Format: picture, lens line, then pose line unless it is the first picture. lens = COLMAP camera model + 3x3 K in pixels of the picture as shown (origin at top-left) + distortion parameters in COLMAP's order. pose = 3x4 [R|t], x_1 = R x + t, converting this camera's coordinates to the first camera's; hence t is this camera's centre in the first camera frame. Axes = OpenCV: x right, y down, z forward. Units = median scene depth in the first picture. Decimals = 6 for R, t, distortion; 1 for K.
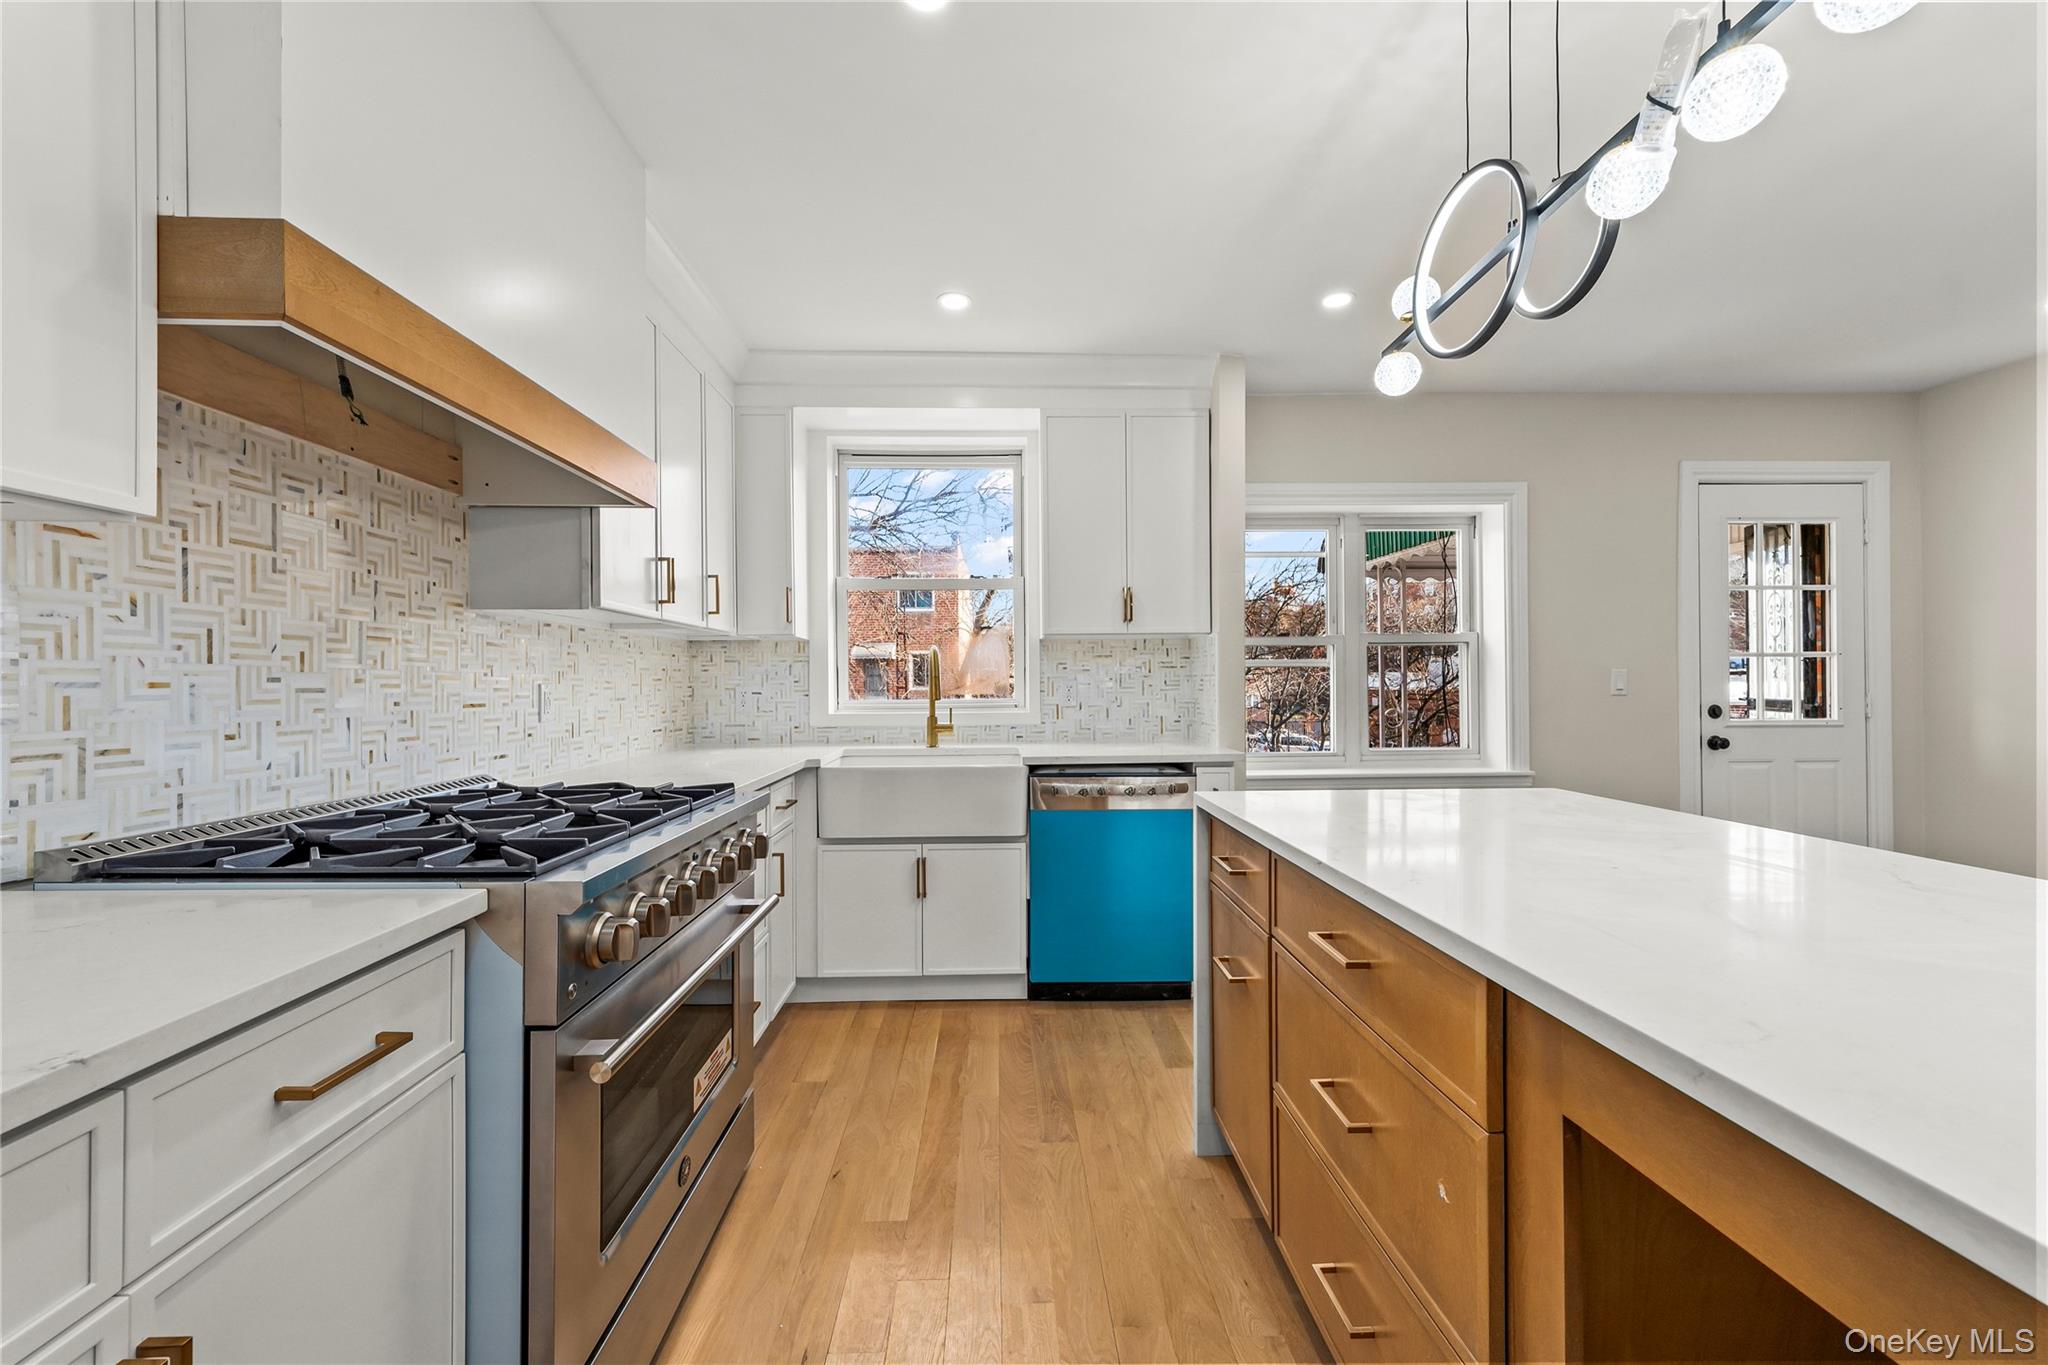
lens RADIAL K [[799.4, 0, 1024.0], [0, 799.4, 682.5], [0, 0, 1]] dist [0.000876, 0.000058]
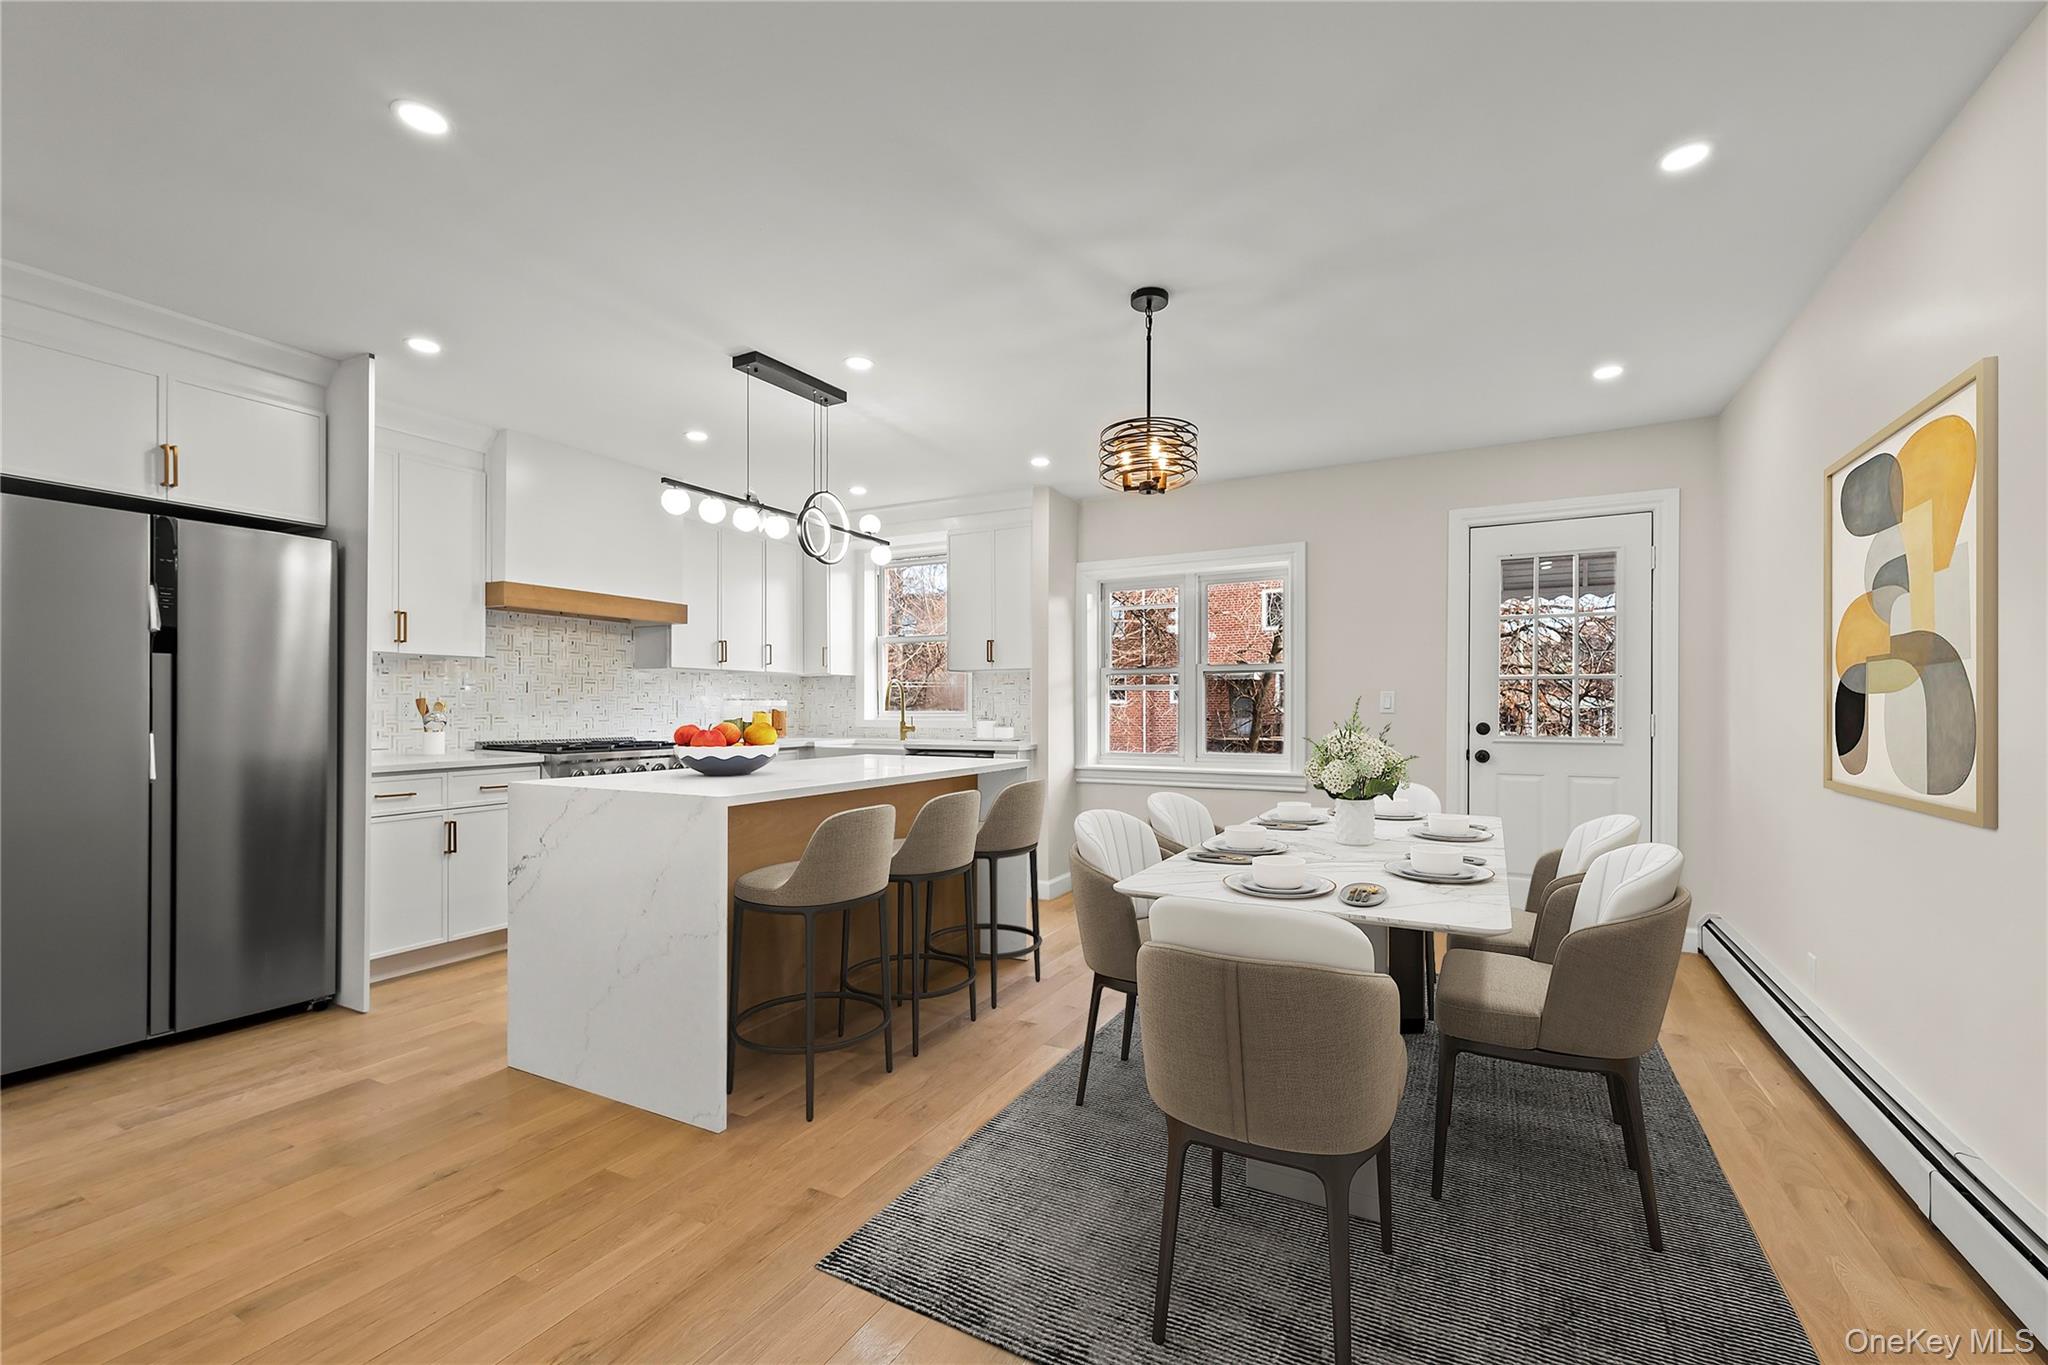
lens RADIAL K [[858.2, 0, 1036.3], [0, 858.2, 704.0], [0, 0, 1]] dist [0.018282, 0.000056]
pose [[0.870458, 0.004763, -0.492219, 1.117983], [-0.004707, 0.999988, 0.001353, 0.003290], [0.492219, 0.001139, 0.870470, -0.458853]]
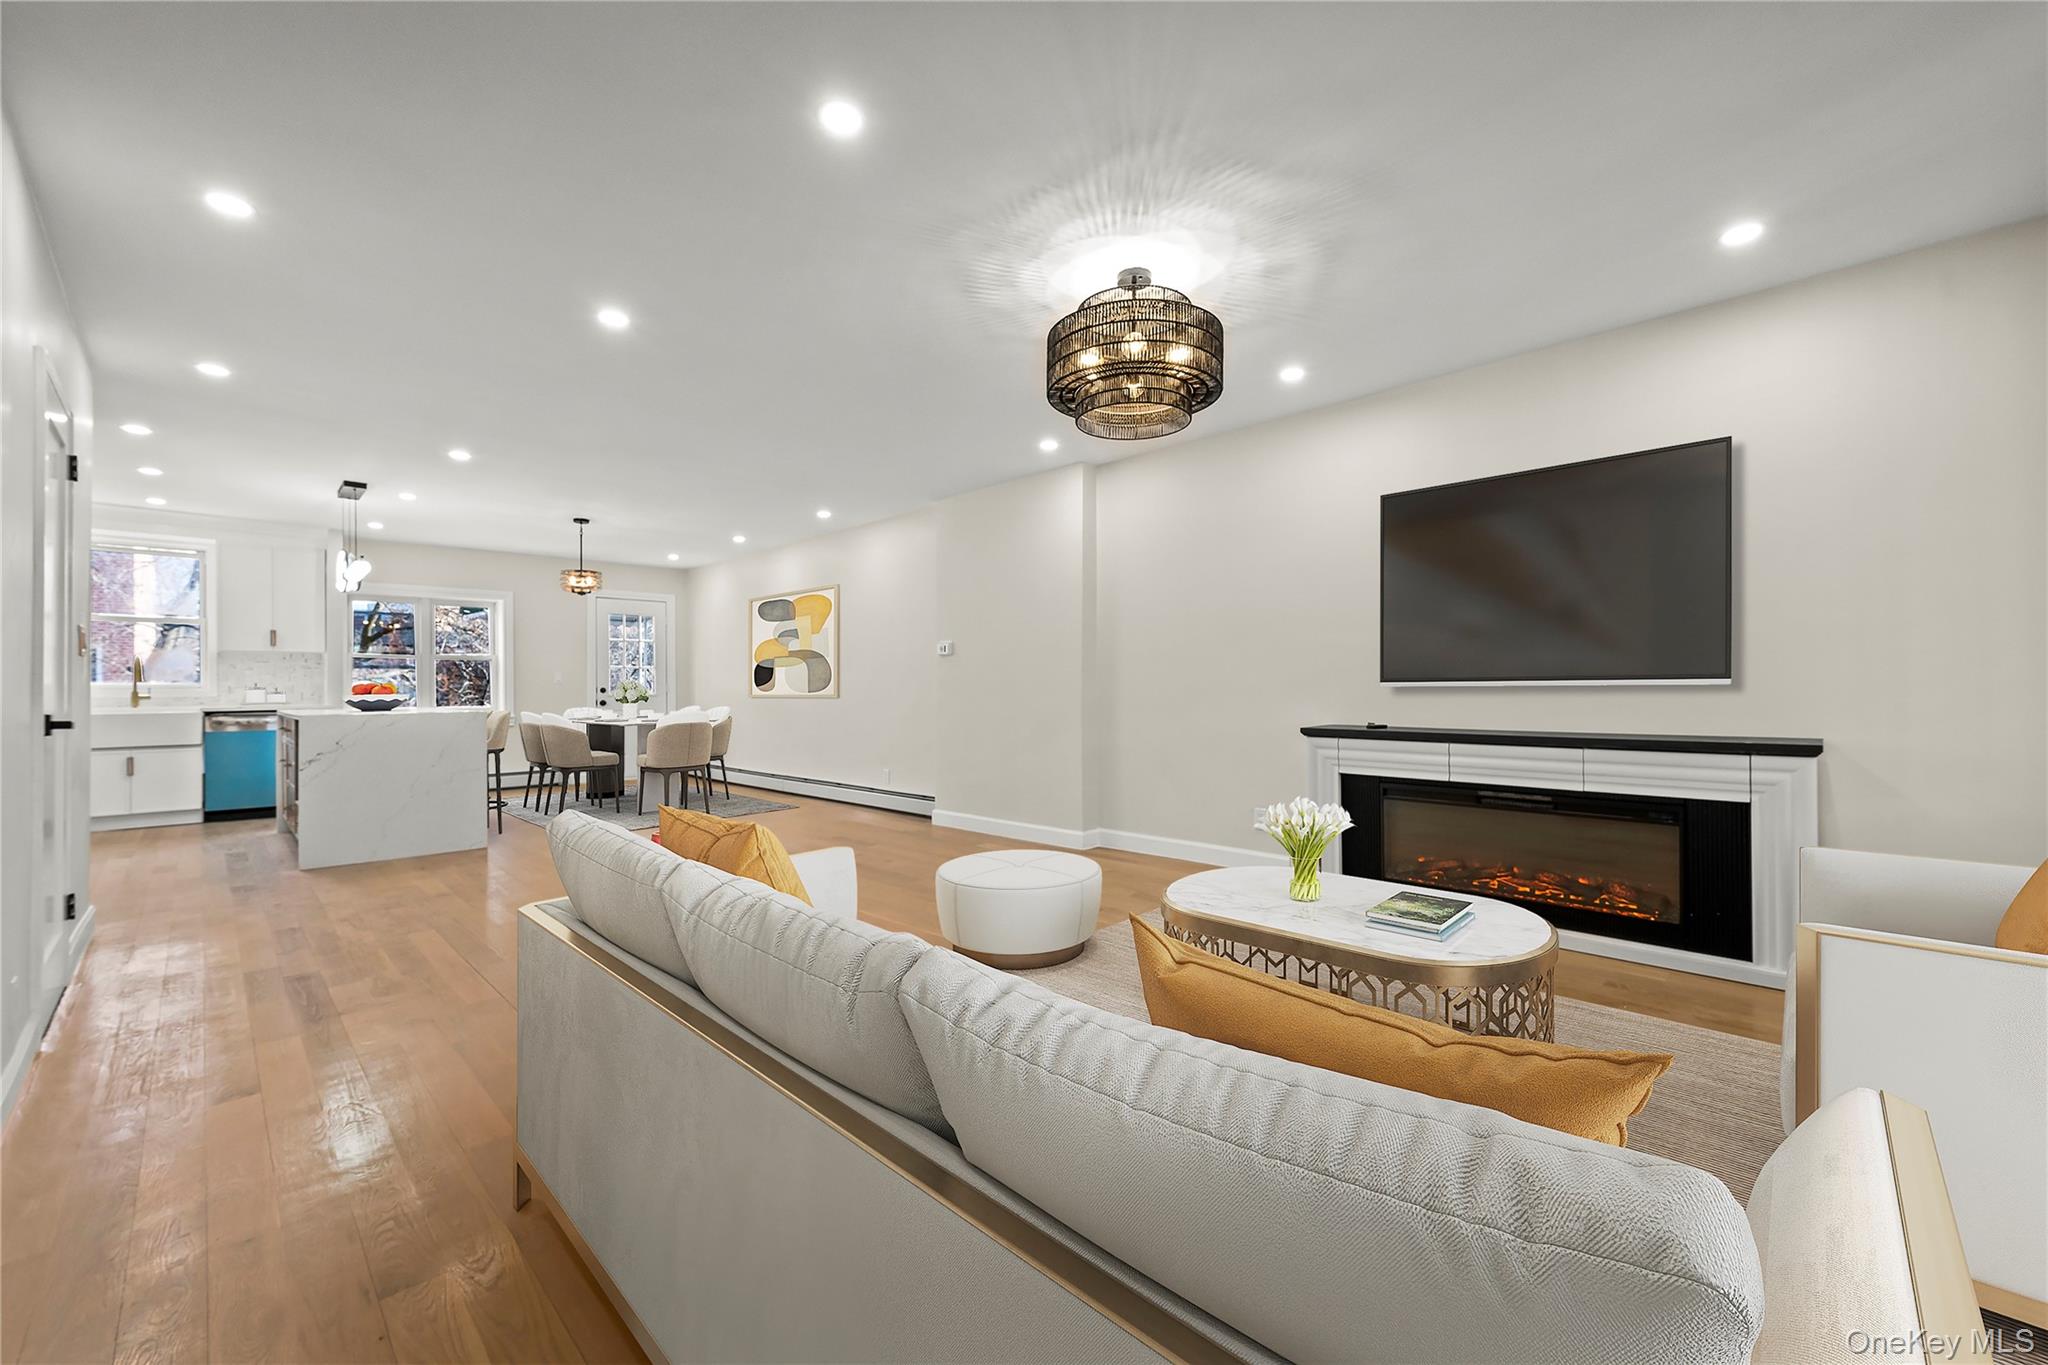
lens RADIAL K [[806.2, 0, 1025.8], [0, 806.2, 690.6], [0, 0, 1]] dist [0.000536, 0.000141]
pose [[0.723735, -0.000058, 0.690079, 0.107769], [0.000848, 0.999999, -0.000805, 0.049764], [-0.690078, 0.001167, 0.723734, -2.095301]]
